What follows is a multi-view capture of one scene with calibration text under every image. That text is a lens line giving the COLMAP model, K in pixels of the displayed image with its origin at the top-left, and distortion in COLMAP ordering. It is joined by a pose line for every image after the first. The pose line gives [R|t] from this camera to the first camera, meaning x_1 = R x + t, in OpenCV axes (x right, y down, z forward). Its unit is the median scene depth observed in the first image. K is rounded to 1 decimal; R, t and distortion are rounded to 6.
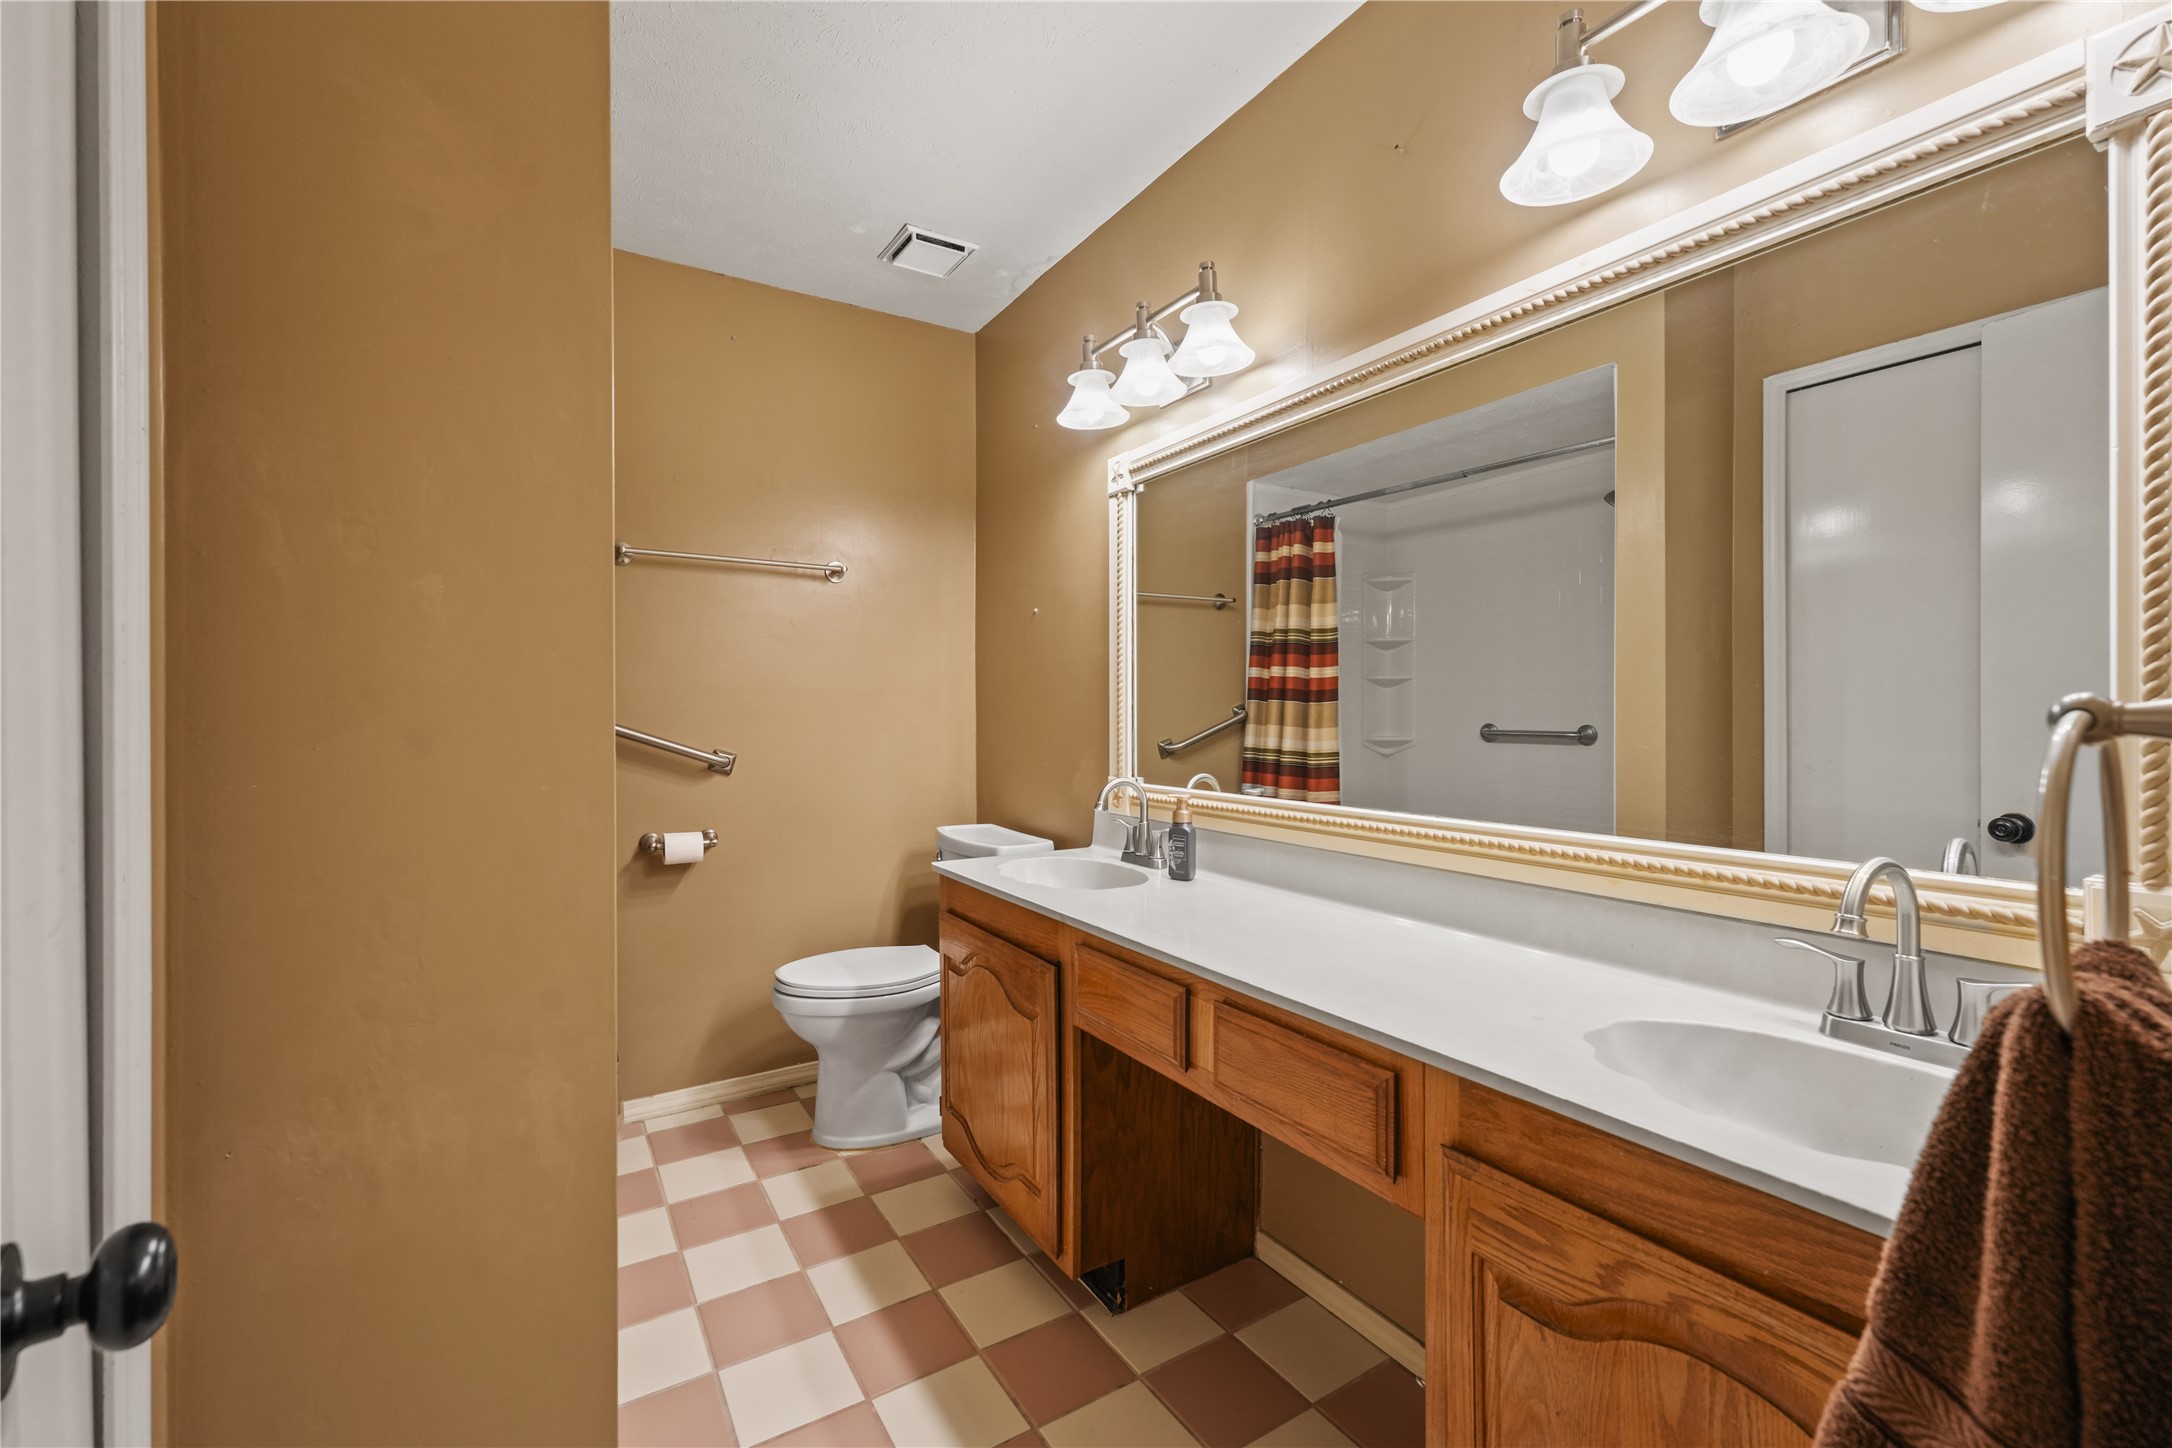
lens RADIAL K [[893.5, 0, 1086.0], [0, 893.5, 724.0], [0, 0, 1]] dist [-0.000347, -0.000006]
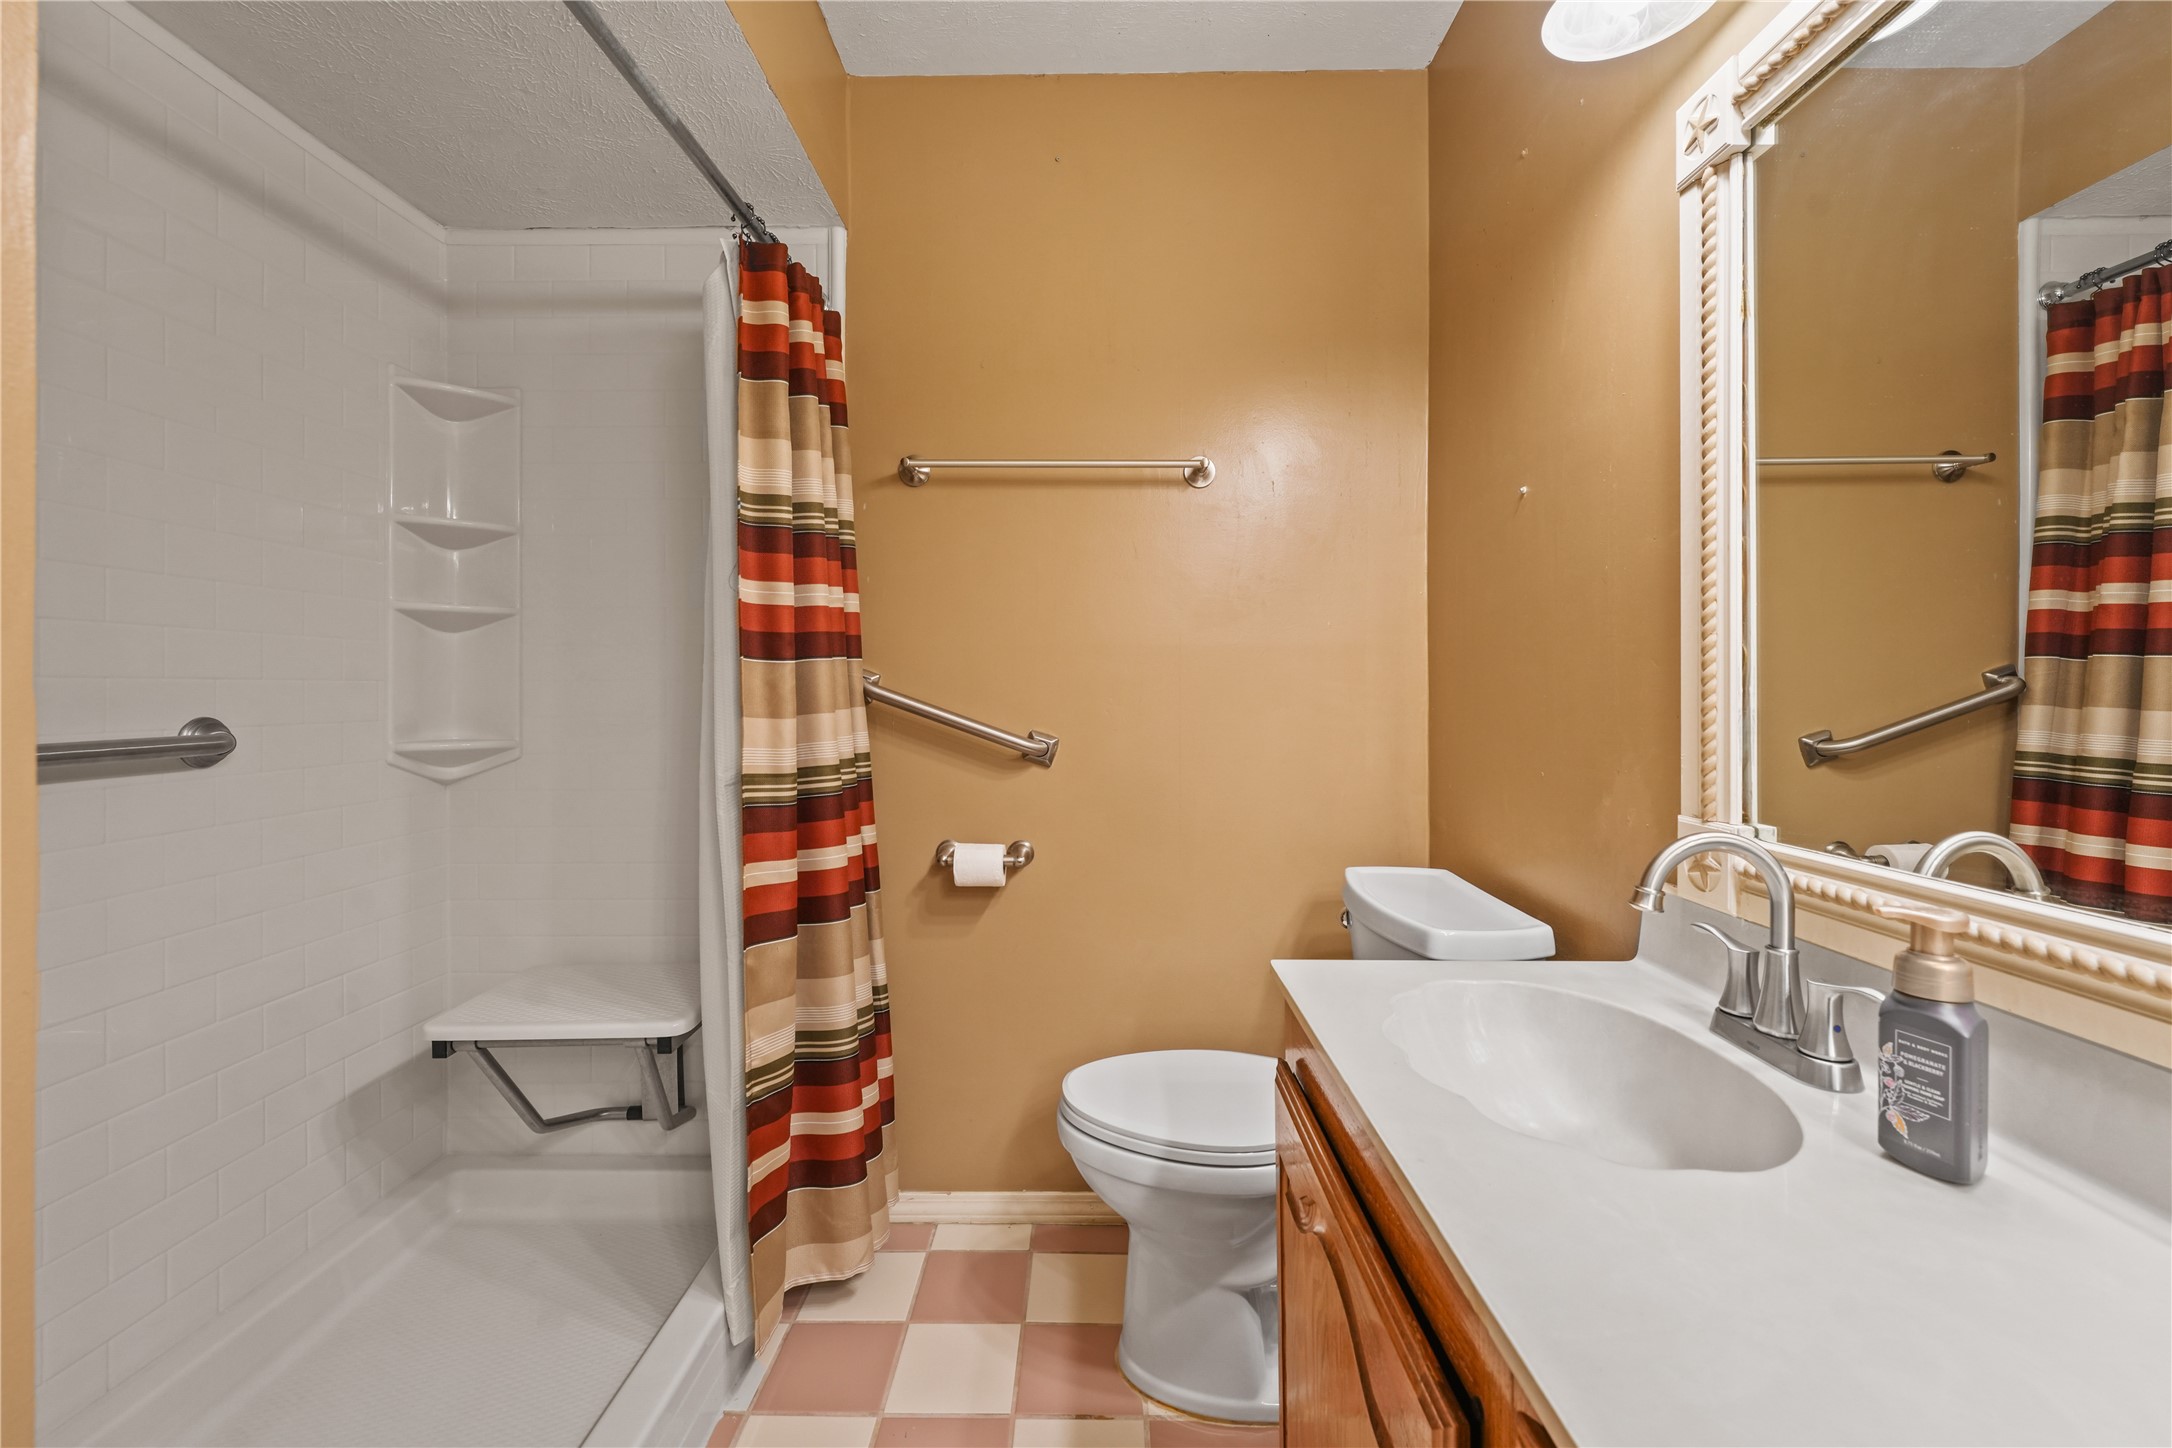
lens RADIAL K [[896.2, 0, 1084.5], [0, 896.2, 687.0], [0, 0, 1]] dist [-0.001620, -0.000034]
pose [[0.838305, 0.000074, -0.545201, 0.018790], [-0.008619, 0.999877, -0.013118, 0.001663], [0.545133, 0.015696, 0.838202, 0.424145]]
